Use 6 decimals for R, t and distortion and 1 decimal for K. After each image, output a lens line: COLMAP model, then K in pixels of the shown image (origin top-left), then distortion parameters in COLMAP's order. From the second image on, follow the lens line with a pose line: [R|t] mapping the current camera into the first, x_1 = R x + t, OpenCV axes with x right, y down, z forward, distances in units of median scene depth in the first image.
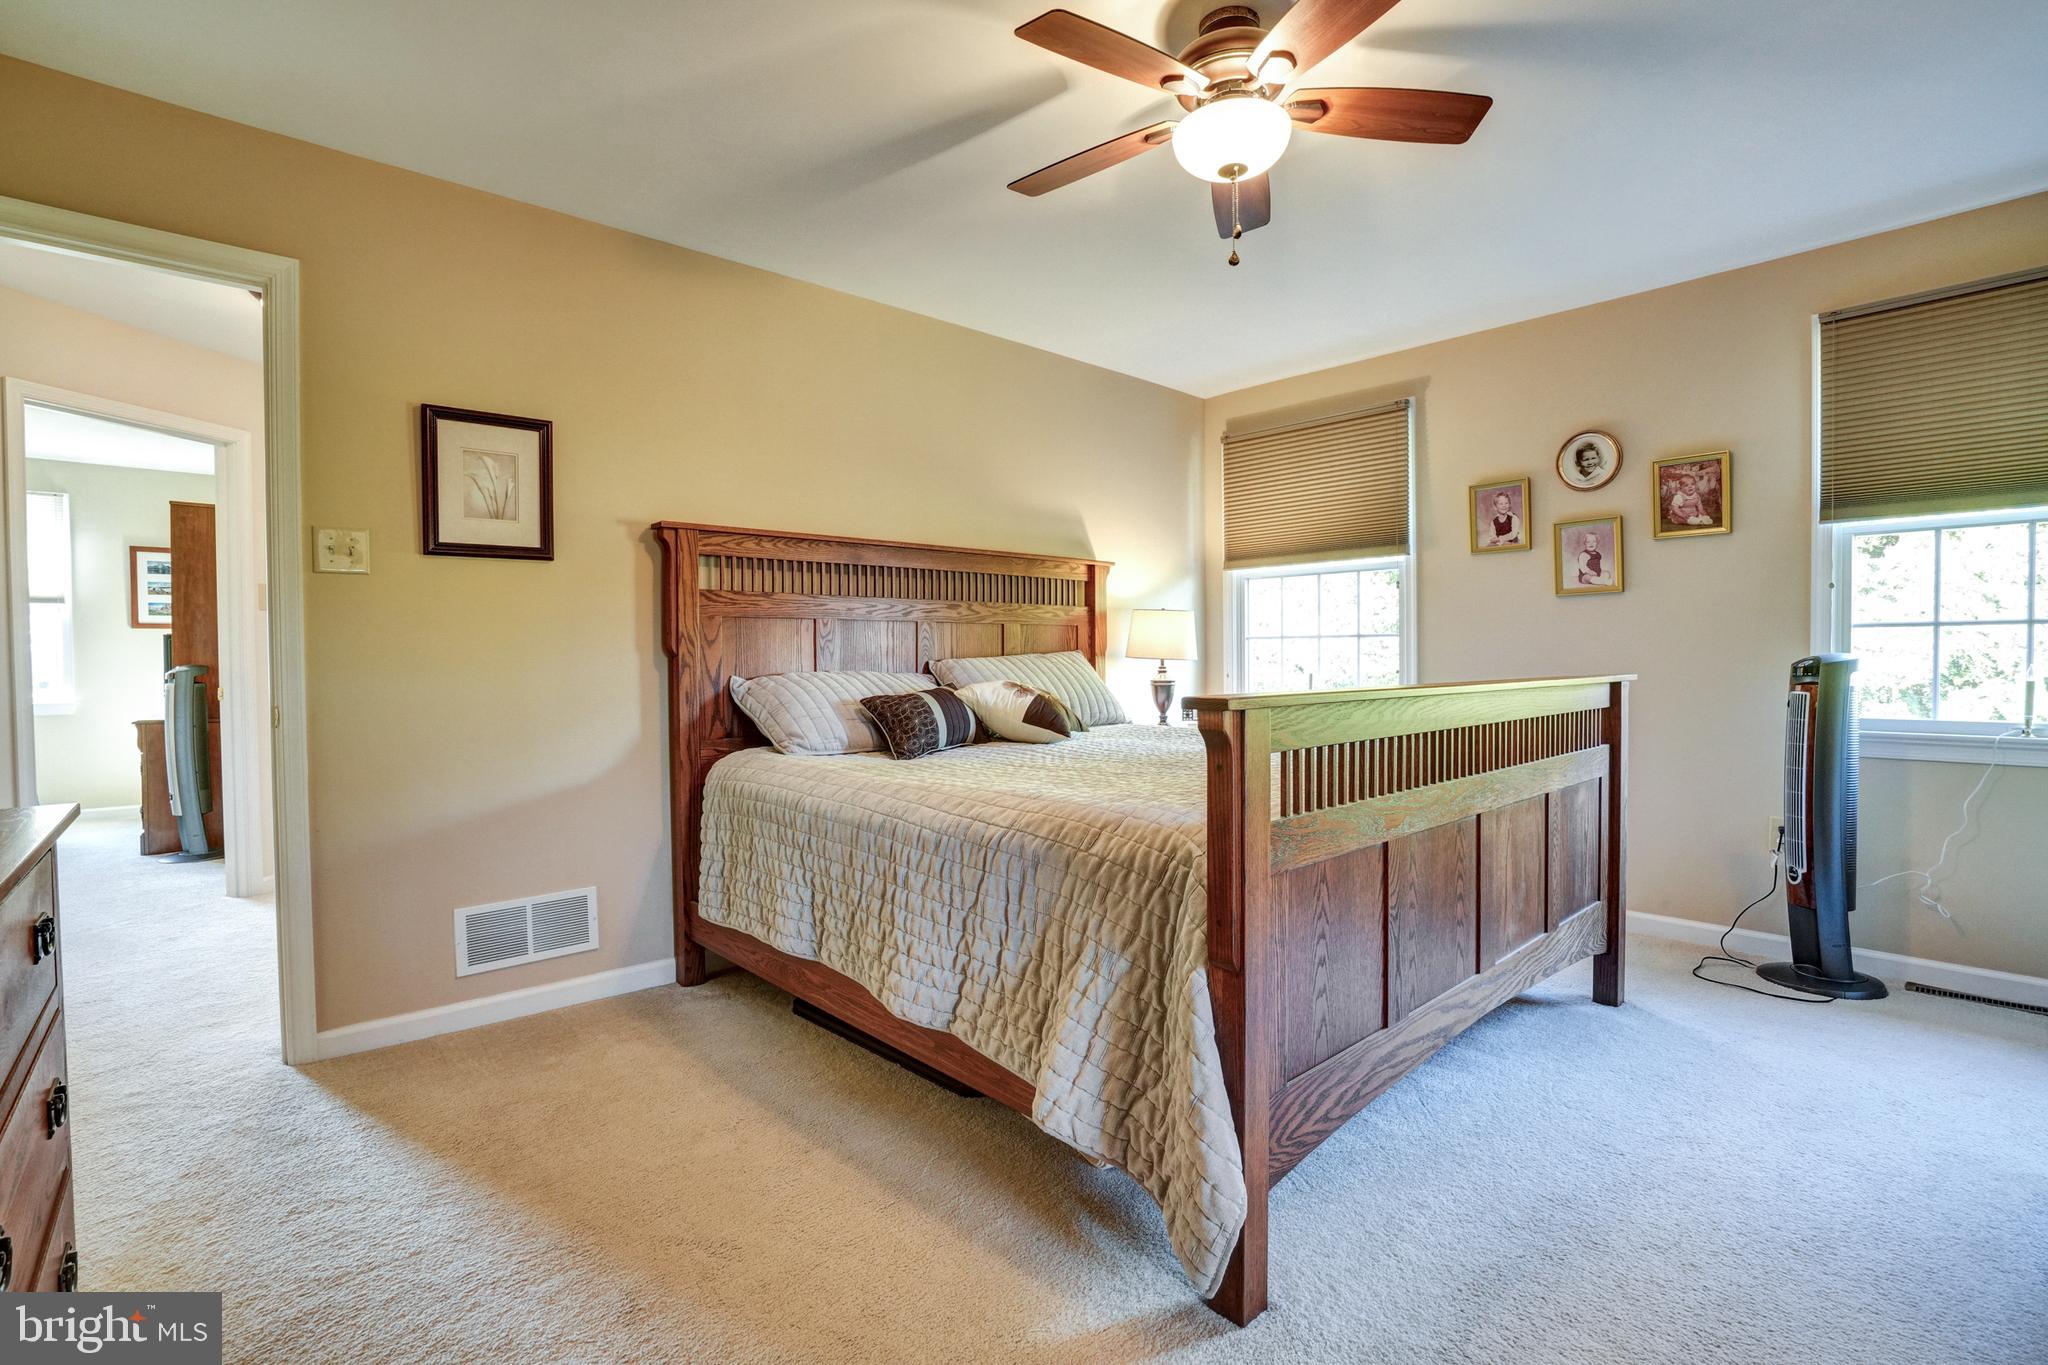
lens RADIAL K [[949.6, 0, 1030.4], [0, 949.6, 673.2], [0, 0, 1]] dist [-0.052870, 0.018450]
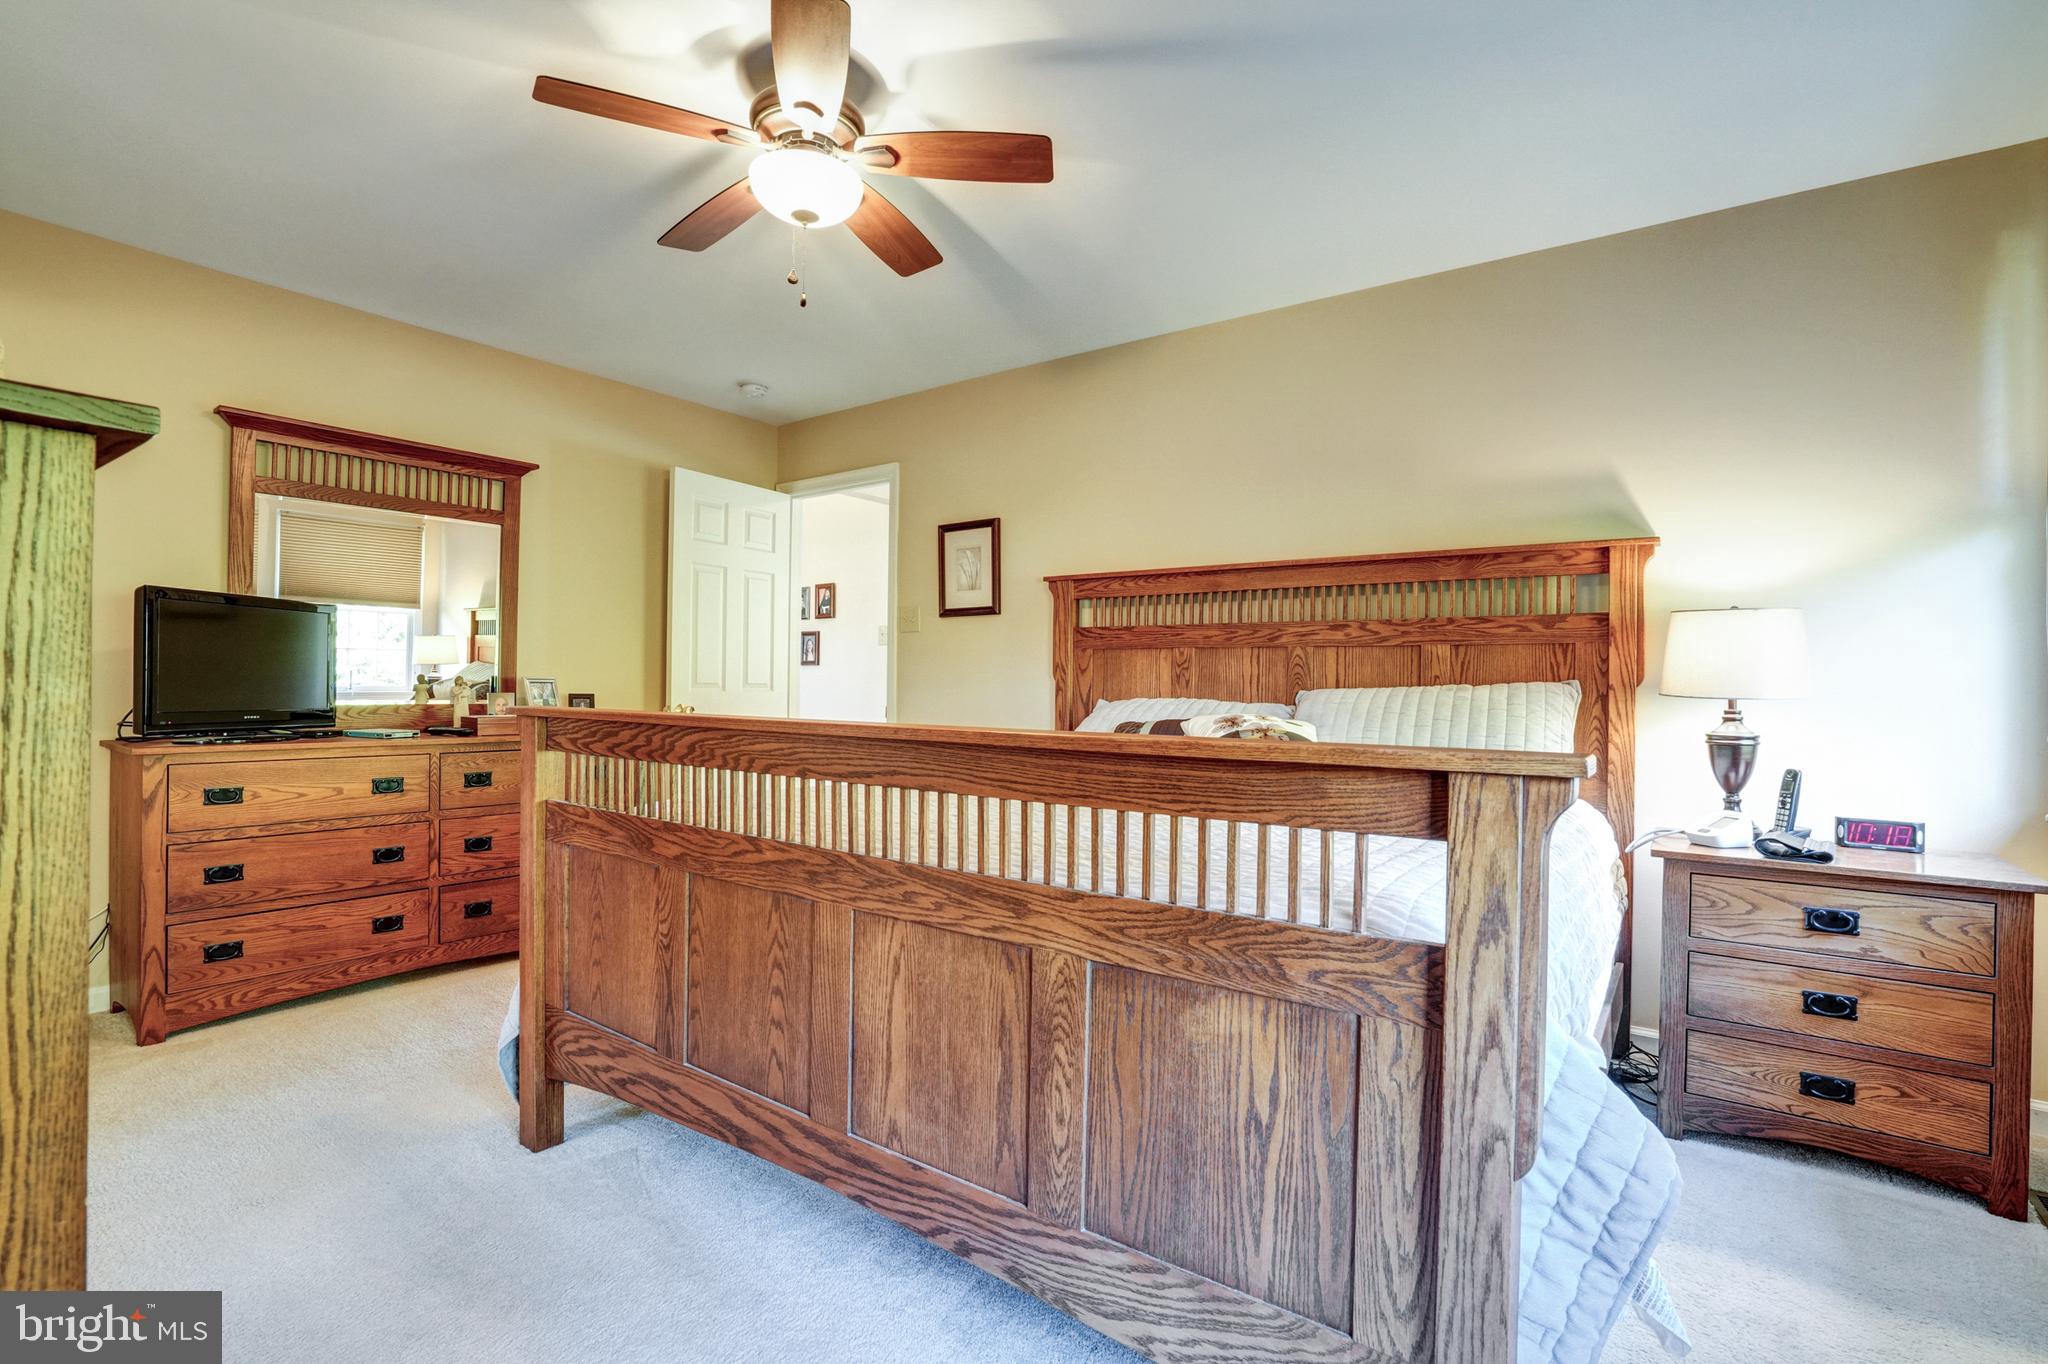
lens RADIAL K [[949.6, 0, 1028.2], [0, 949.6, 685.5], [0, 0, 1]] dist [-0.052870, 0.018450]
pose [[0.198091, 0.010762, -0.980125, 0.841810], [-0.029549, 0.999551, 0.005003, -0.017667], [0.979738, 0.027970, 0.198320, 0.689461]]
